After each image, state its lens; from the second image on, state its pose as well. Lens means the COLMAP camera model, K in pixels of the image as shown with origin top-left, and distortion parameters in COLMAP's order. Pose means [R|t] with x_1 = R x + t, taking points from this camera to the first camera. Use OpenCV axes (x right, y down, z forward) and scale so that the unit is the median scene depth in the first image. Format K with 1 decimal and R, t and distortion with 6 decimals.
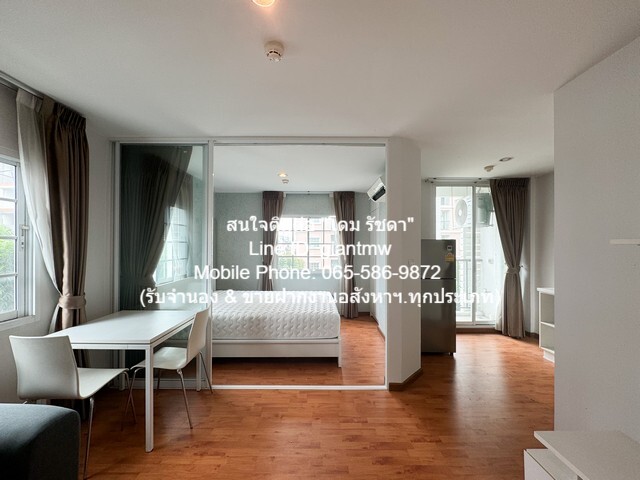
lens RADIAL K [[260.9, 0, 321.3], [0, 260.9, 245.0], [0, 0, 1]] dist [-0.000378, -0.000165]
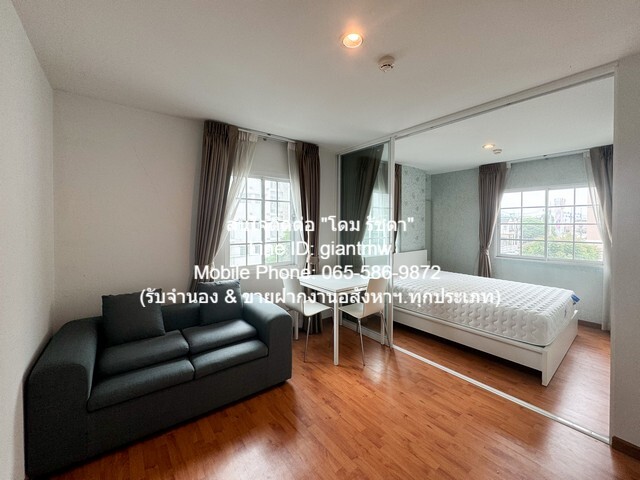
lens RADIAL K [[265.3, 0, 320.6], [0, 265.3, 227.0], [0, 0, 1]] dist [0.001142, 0.000097]
pose [[0.614143, 0.006824, -0.789165, 0.315308], [-0.002024, 0.999973, 0.007072, -0.001424], [0.789192, -0.002746, 0.614140, 0.007425]]
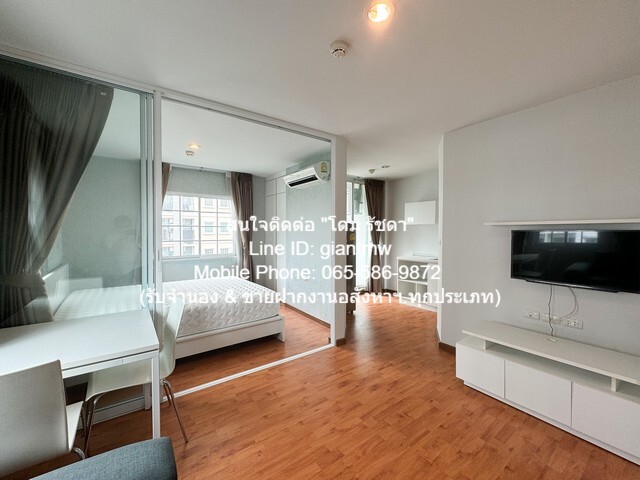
lens RADIAL K [[261.7, 0, 319.1], [0, 261.7, 236.9], [0, 0, 1]] dist [-0.000447, -0.000051]
pose [[0.811646, -0.013682, 0.583990, -0.482242], [-0.001101, 0.999688, 0.024951, 0.017593], [-0.584149, -0.020895, 0.811377, 0.064694]]
